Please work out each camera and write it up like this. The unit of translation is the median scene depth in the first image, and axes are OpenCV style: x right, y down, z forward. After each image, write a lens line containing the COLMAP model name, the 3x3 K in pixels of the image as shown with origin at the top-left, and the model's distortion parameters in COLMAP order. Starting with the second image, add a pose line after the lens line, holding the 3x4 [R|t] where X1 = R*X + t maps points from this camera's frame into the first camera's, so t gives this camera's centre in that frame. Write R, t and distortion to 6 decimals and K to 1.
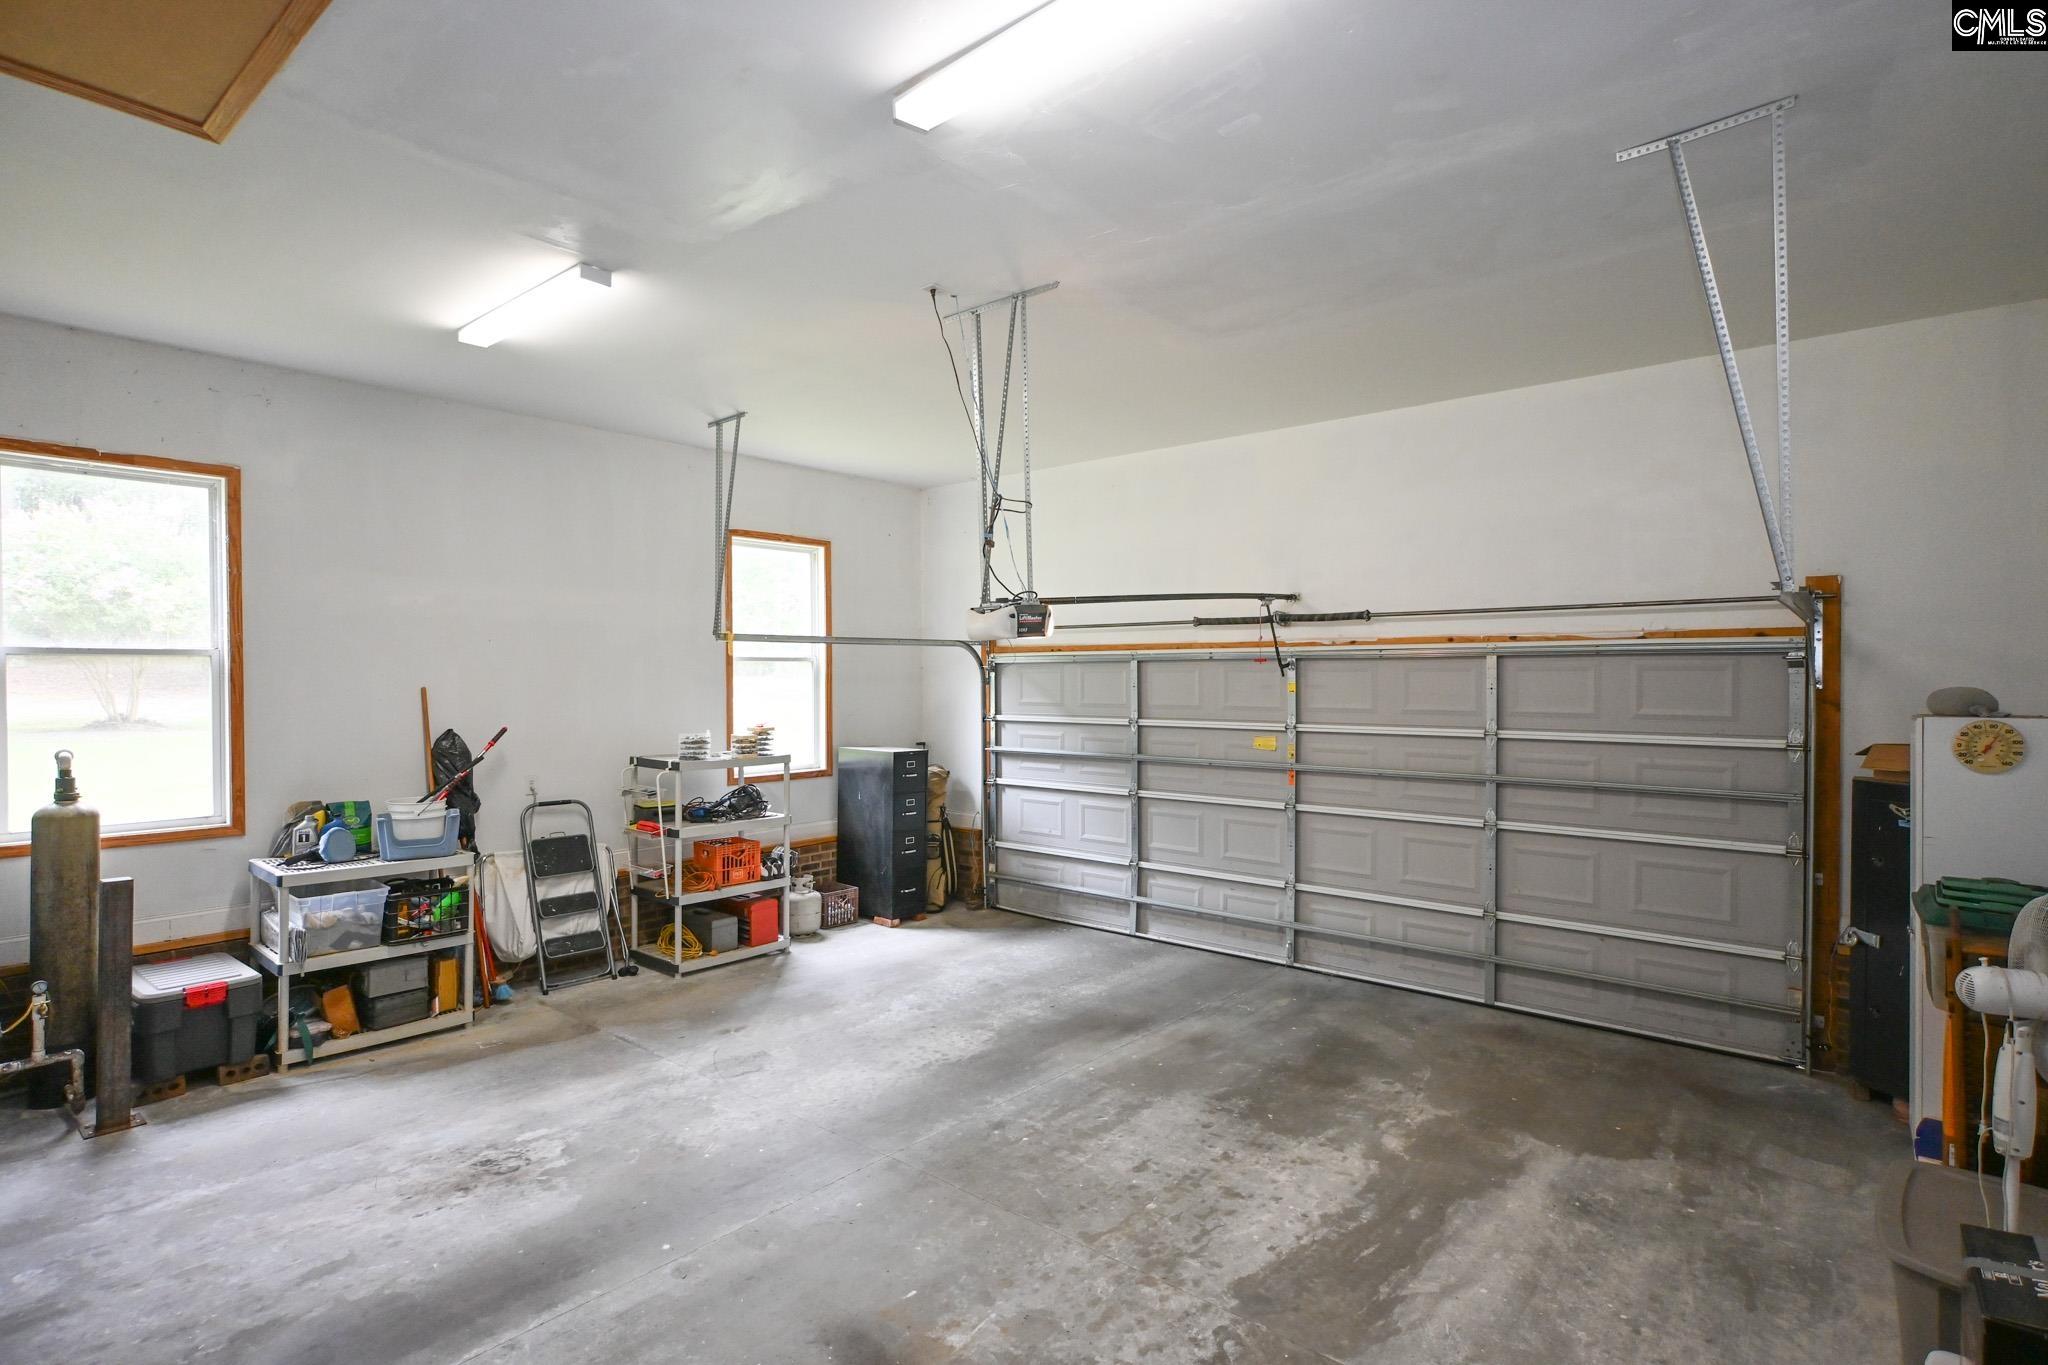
lens RADIAL K [[1005.2, 0, 1032.6], [0, 1005.2, 686.2], [0, 0, 1]] dist [-0.003221, 0.000047]
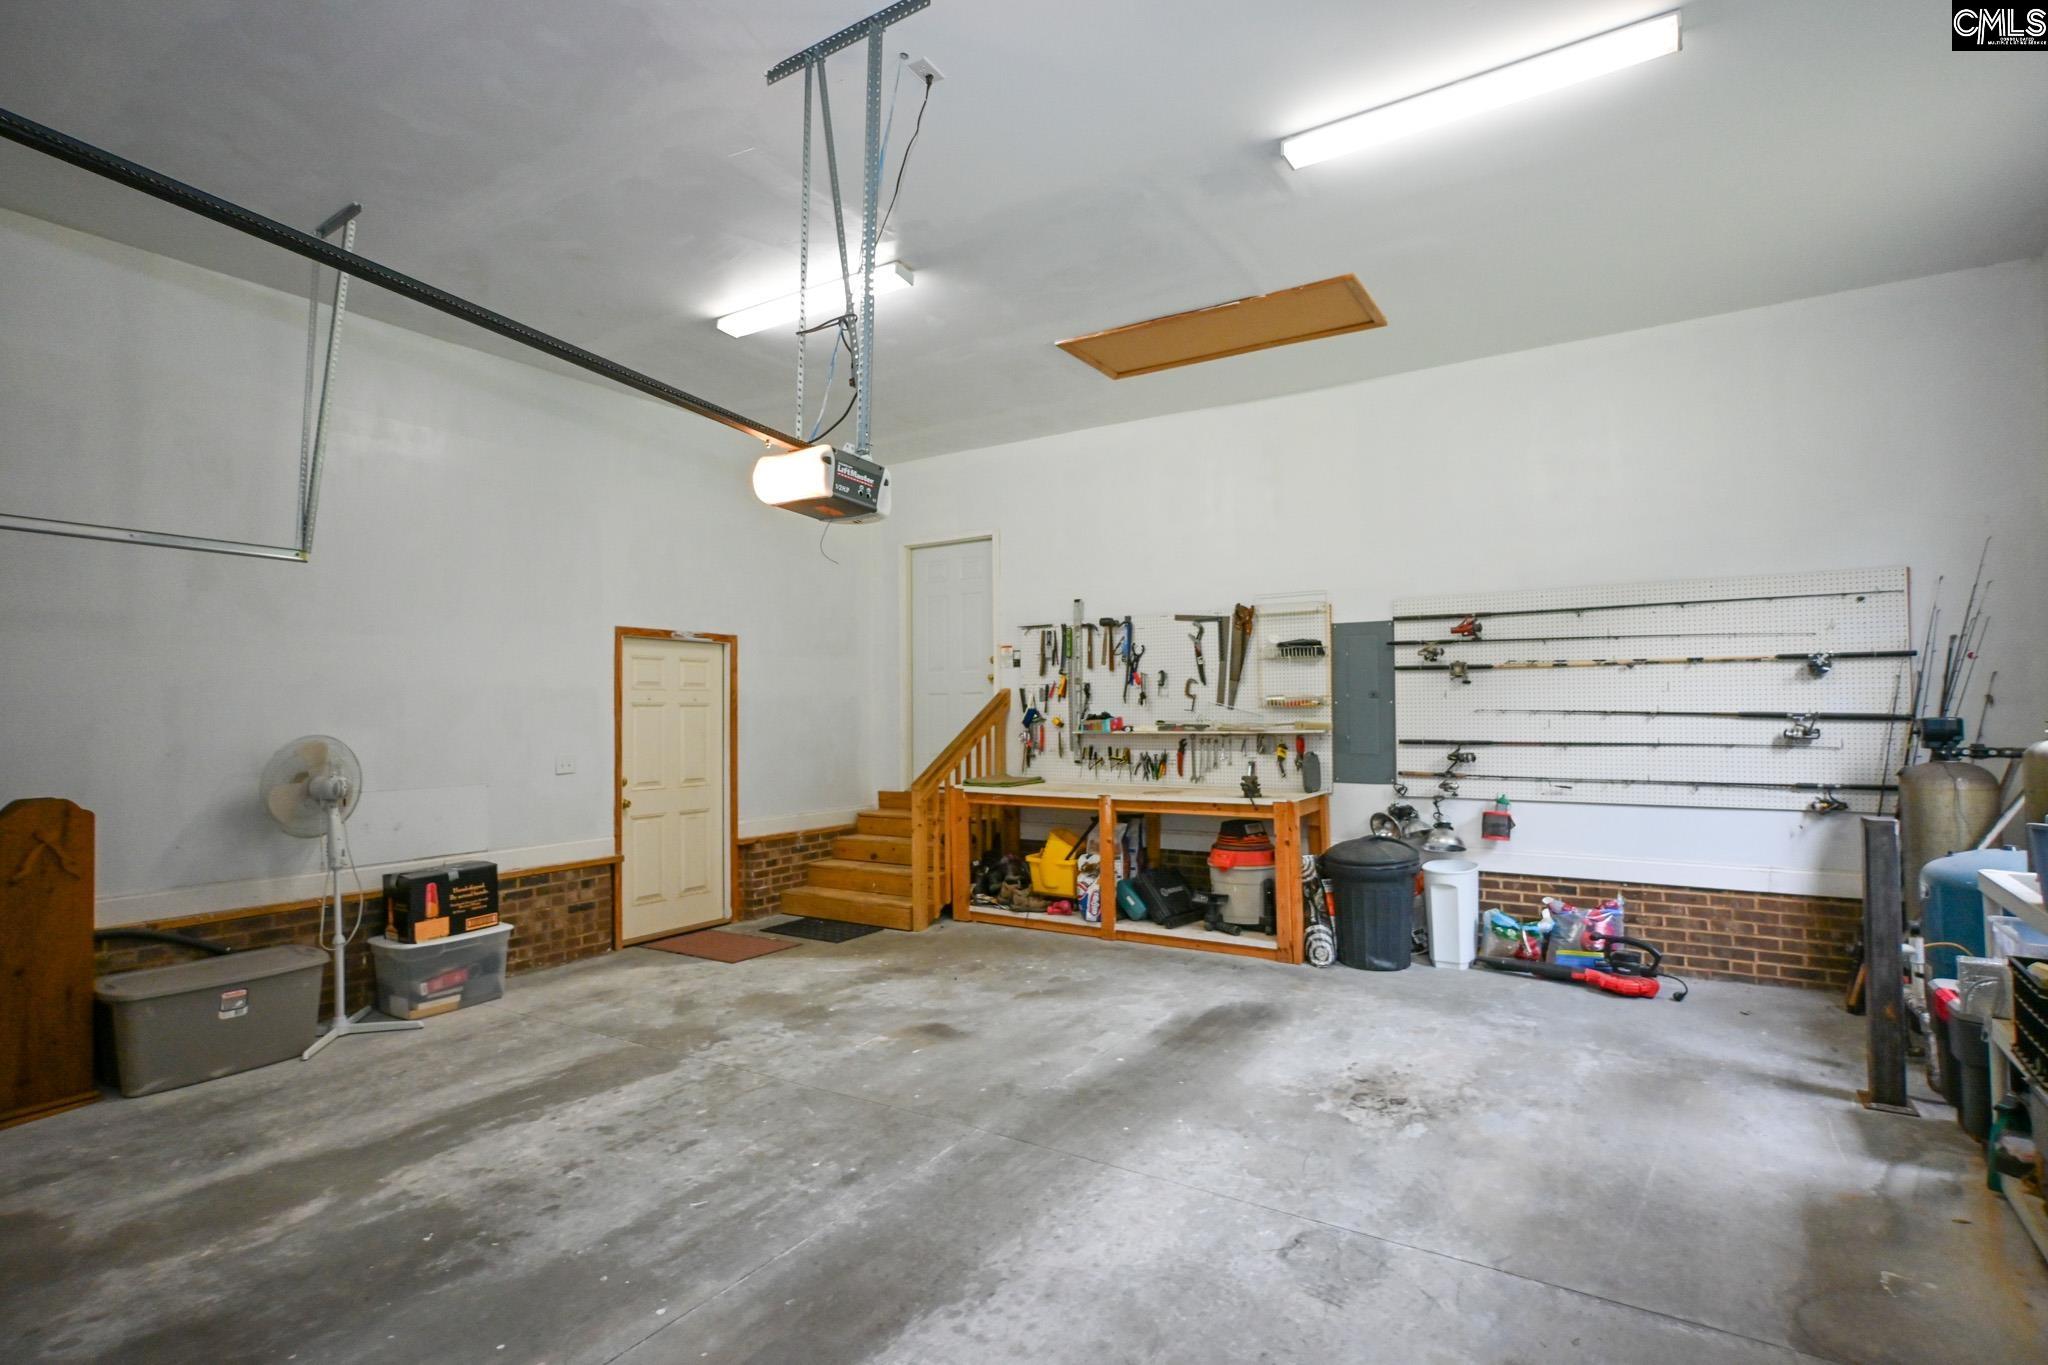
lens RADIAL K [[1005.2, 0, 1032.6], [0, 1005.2, 686.2], [0, 0, 1]] dist [-0.003221, 0.000047]
pose [[-0.991252, 0.007882, -0.131750, -0.078687], [0.010133, 0.999814, -0.016424, 0.092101], [0.131596, -0.017615, -0.991147, 1.896731]]
